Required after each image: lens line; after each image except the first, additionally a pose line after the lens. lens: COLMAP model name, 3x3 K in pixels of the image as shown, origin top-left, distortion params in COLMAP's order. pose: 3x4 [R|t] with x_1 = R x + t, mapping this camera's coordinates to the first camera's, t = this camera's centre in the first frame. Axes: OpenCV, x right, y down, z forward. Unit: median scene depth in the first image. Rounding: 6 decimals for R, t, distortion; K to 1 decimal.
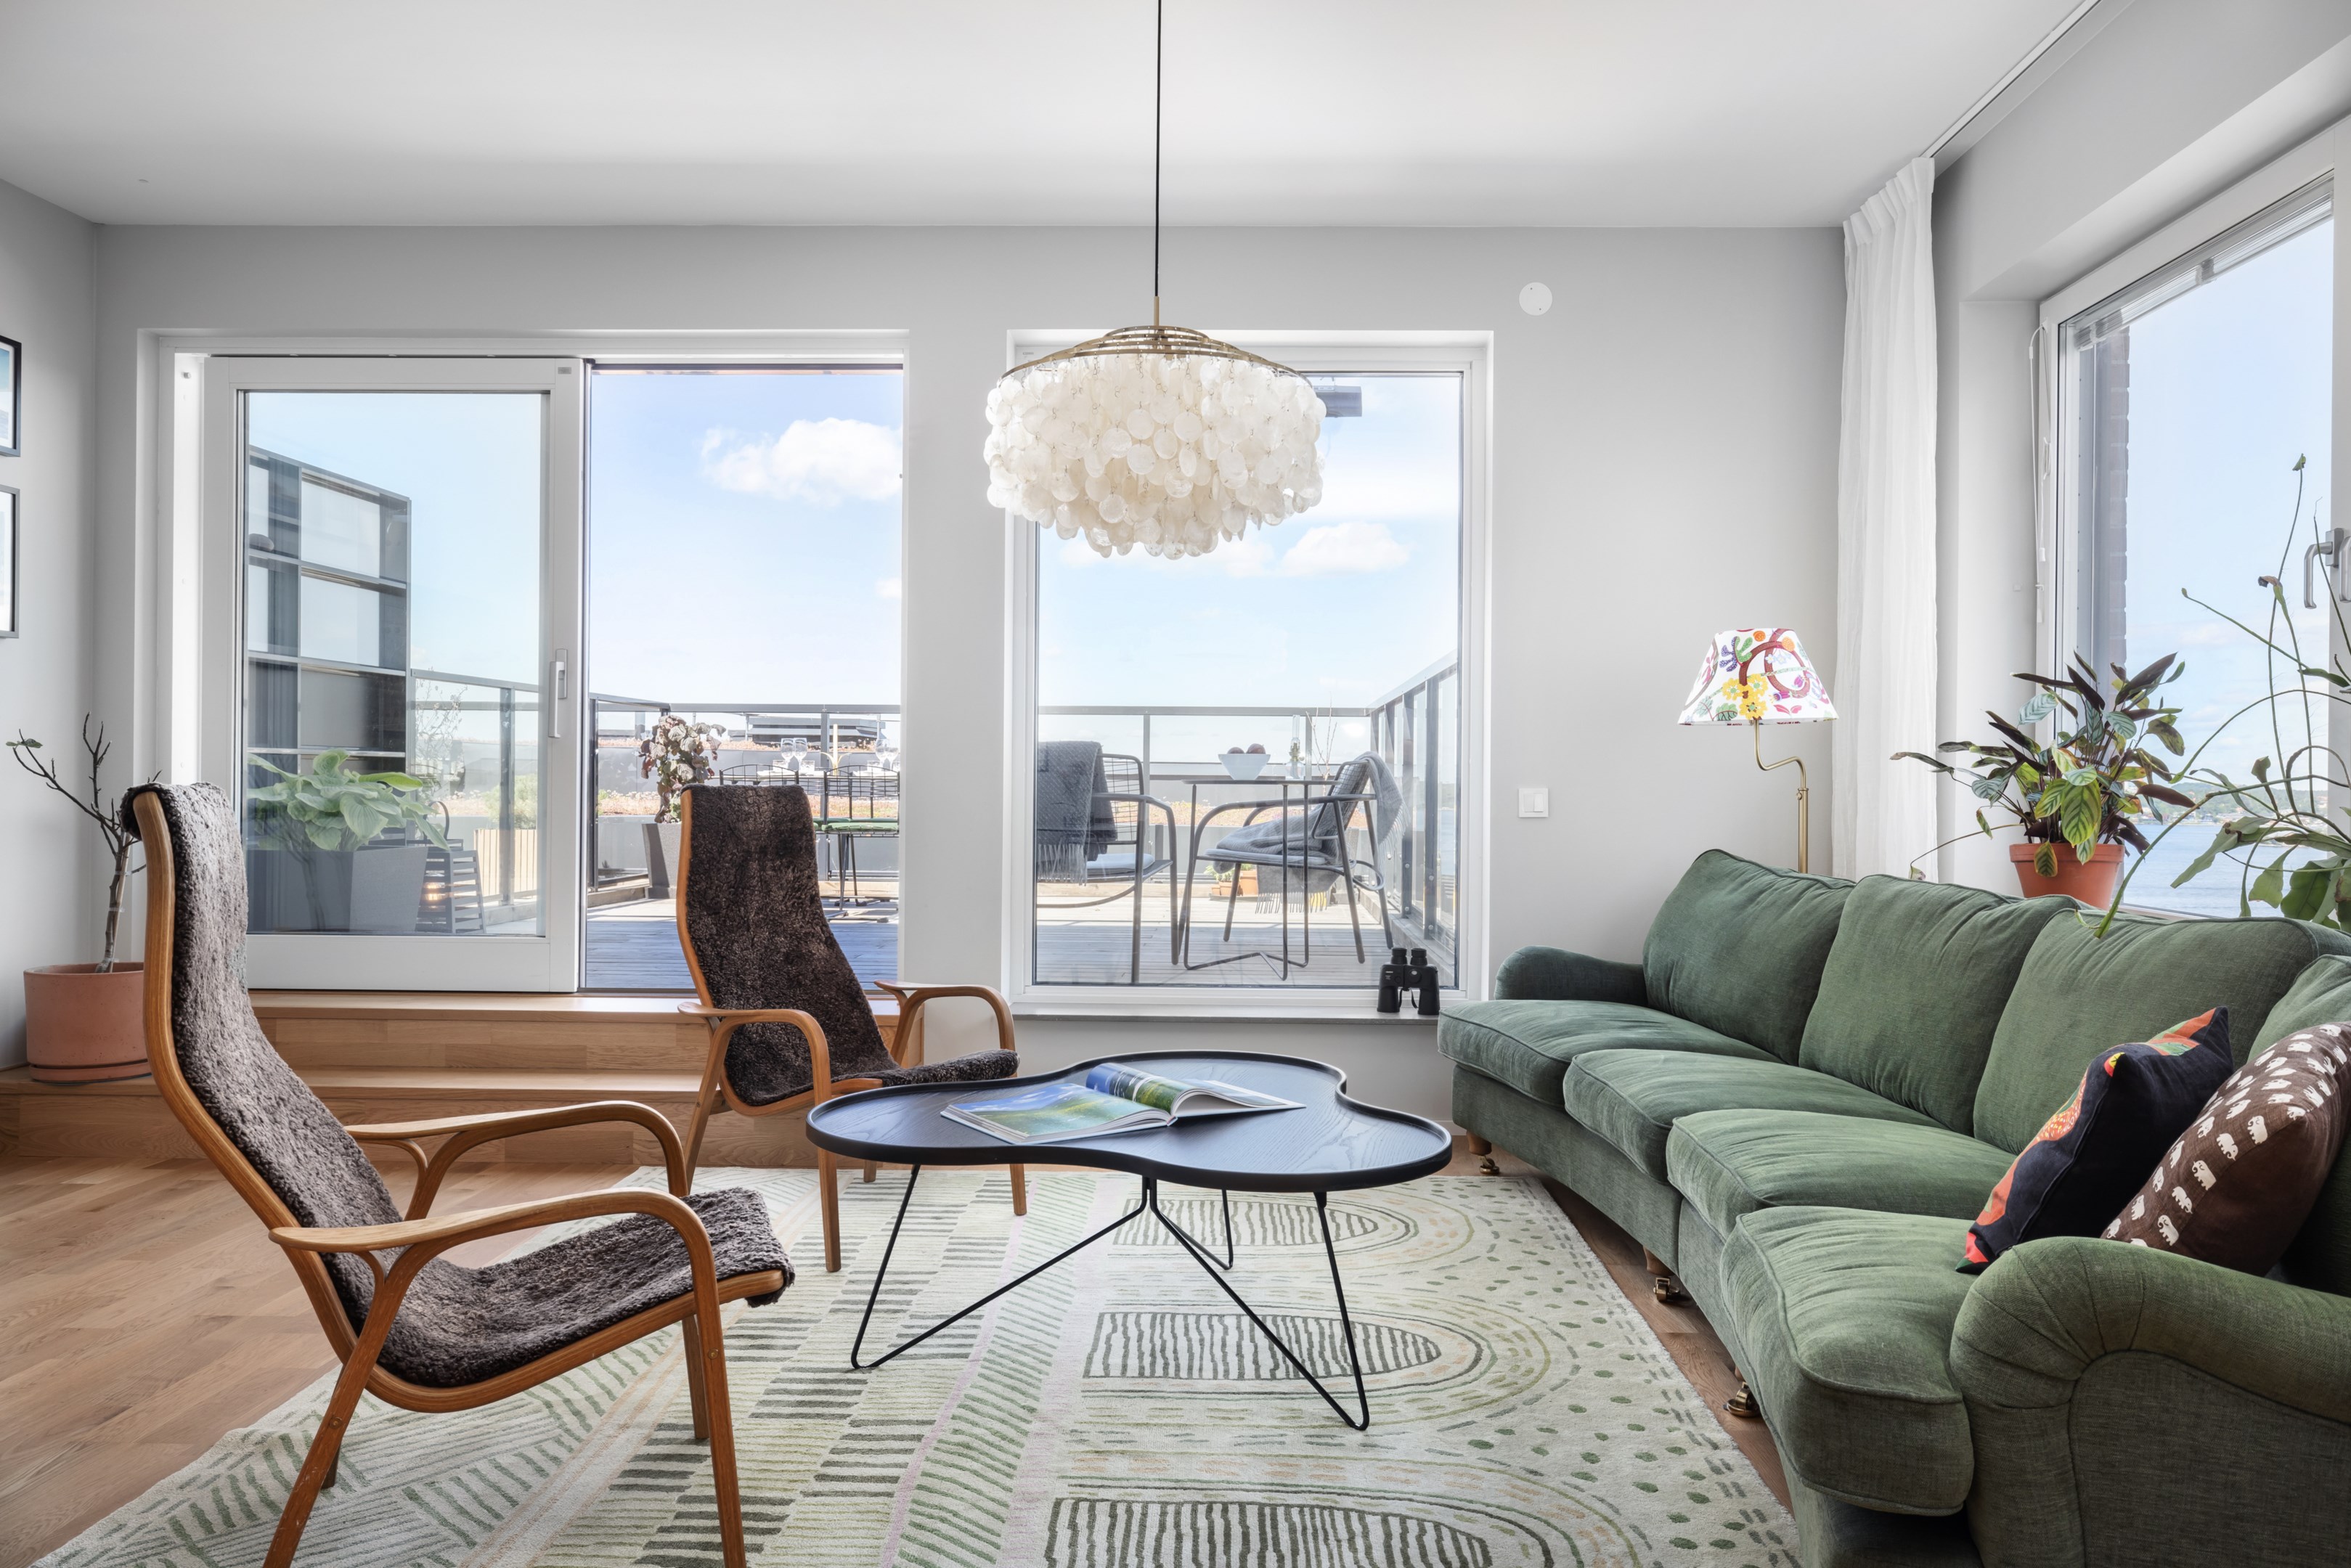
lens RADIAL K [[1641.3, 0, 1234.2], [0, 1641.3, 783.1], [0, 0, 1]] dist [-0.002375, -0.001659]
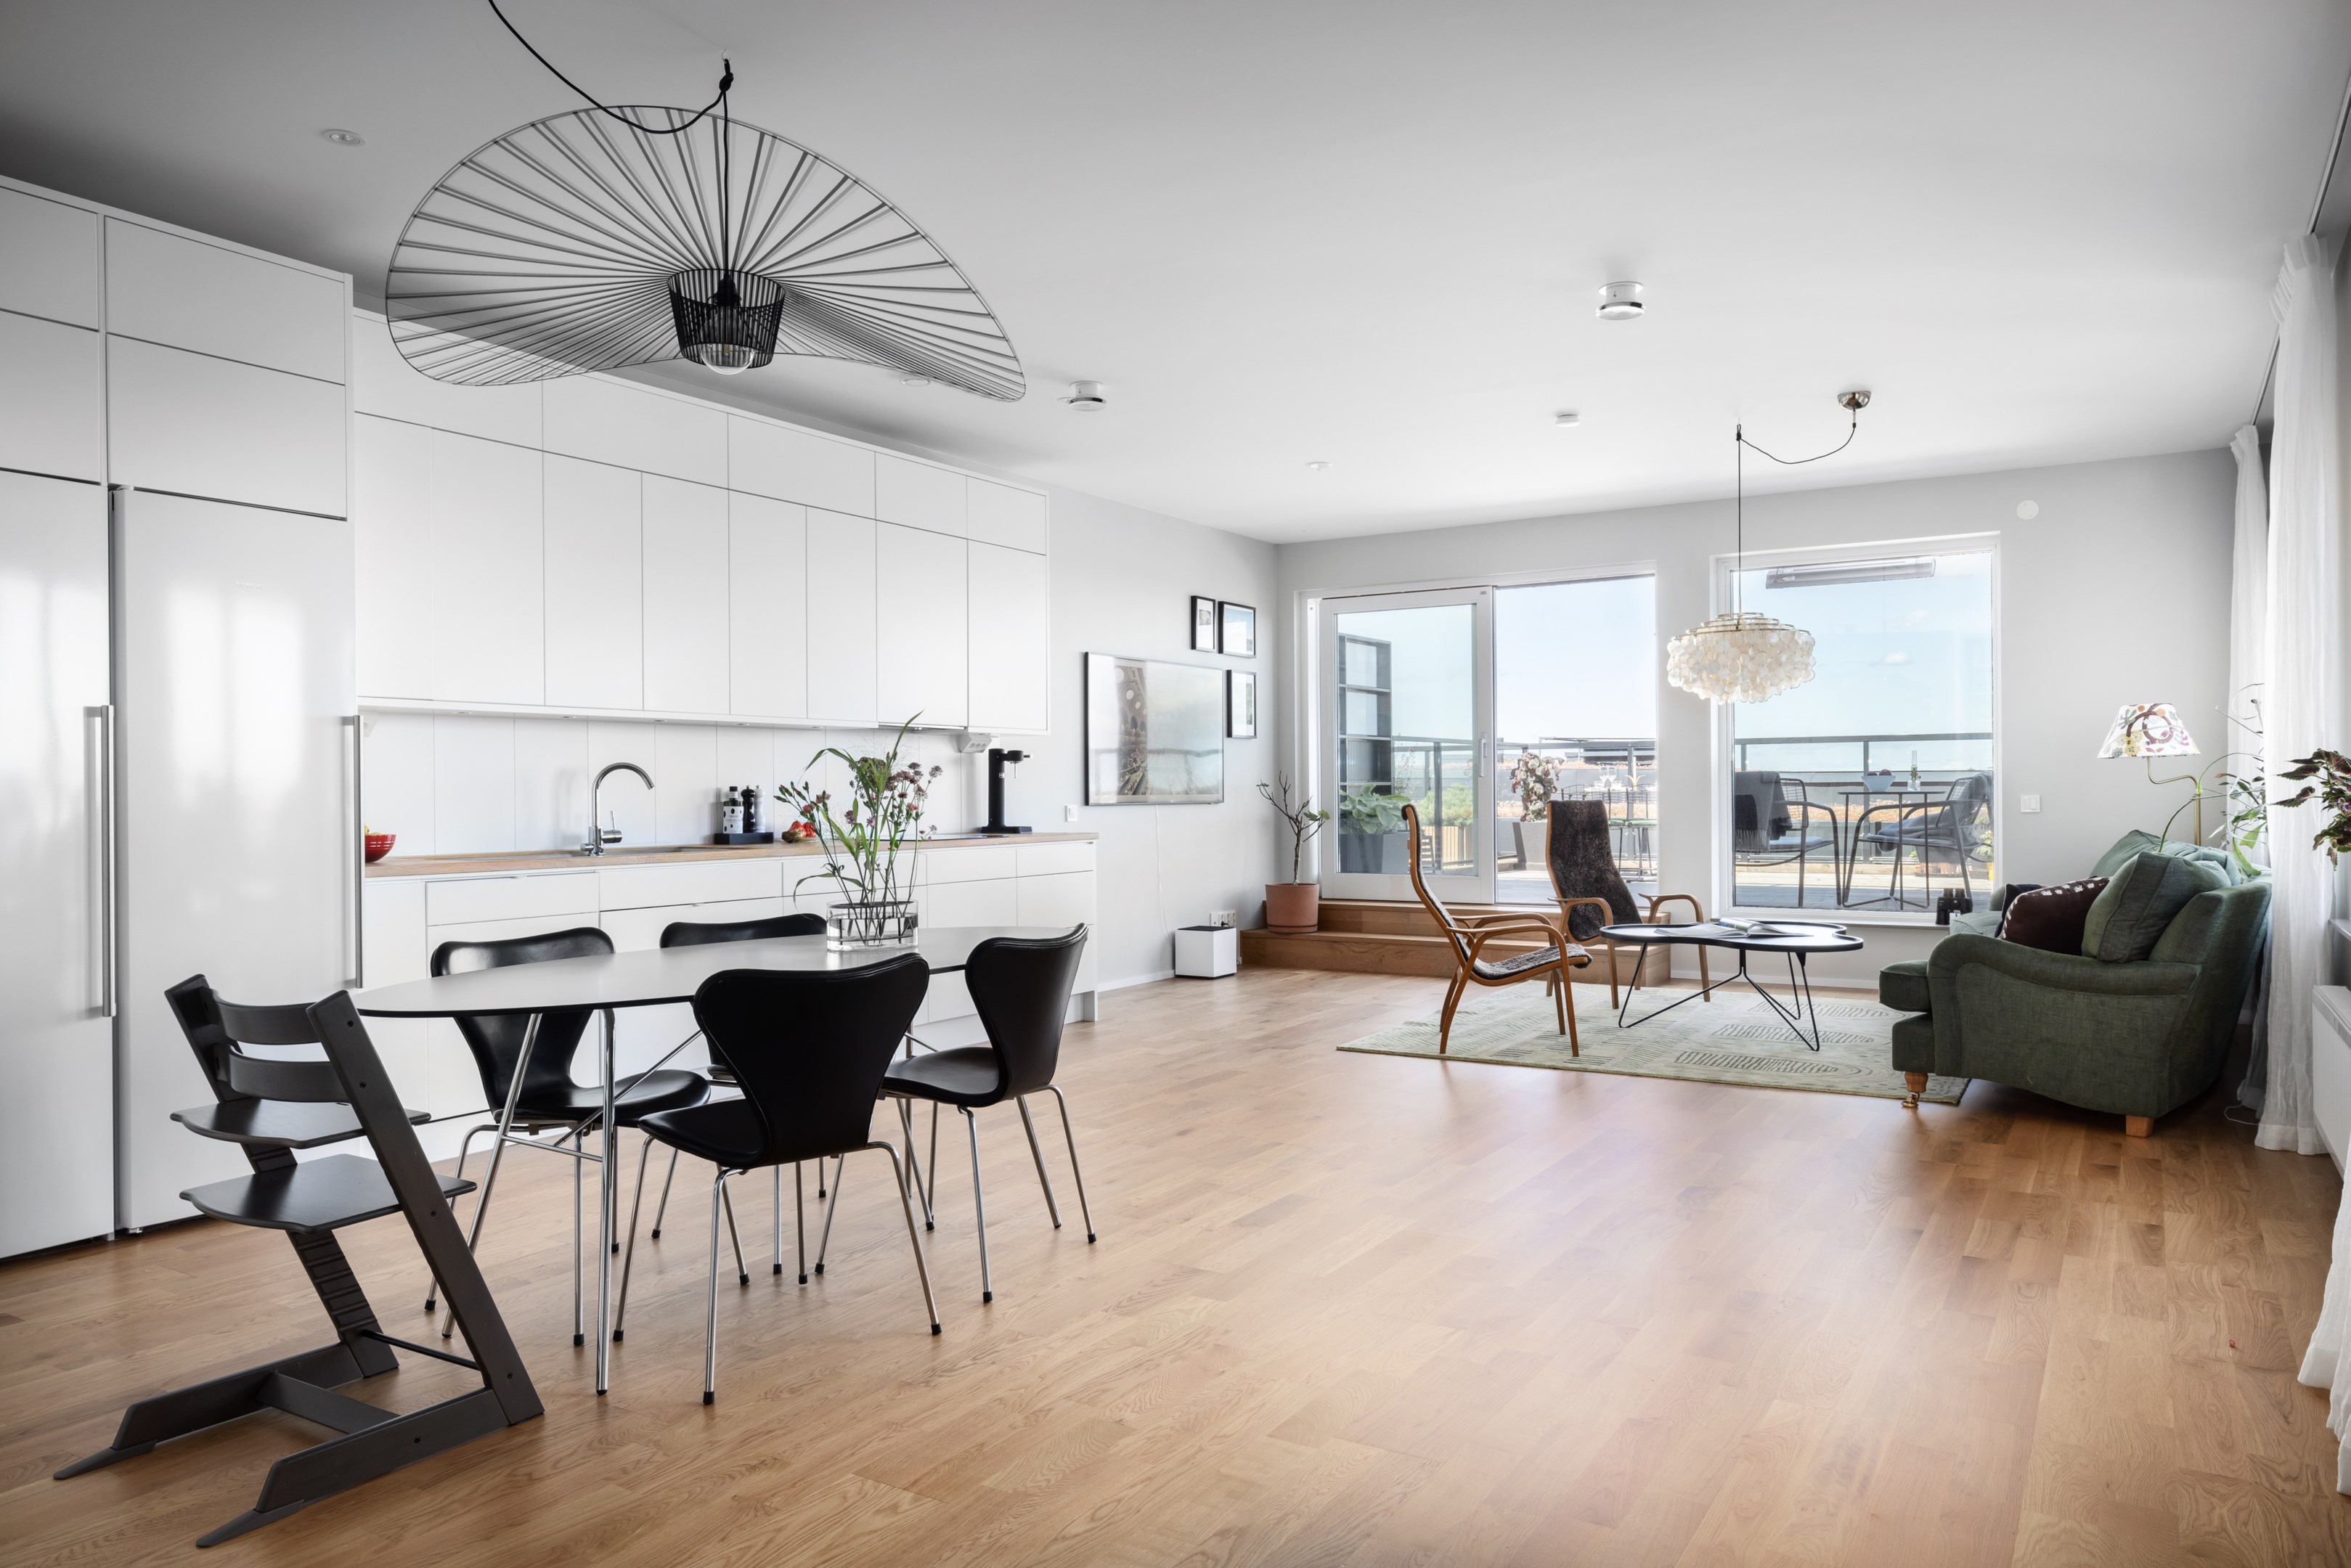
lens RADIAL K [[1553.8, 0, 1186.9], [0, 1553.8, 786.6], [0, 0, 1]] dist [0.001841, -0.000473]
pose [[0.858819, -0.016136, -0.512024, 0.263759], [0.015043, 0.999867, -0.006279, -0.009523], [0.512057, -0.002310, 0.858948, -0.865059]]
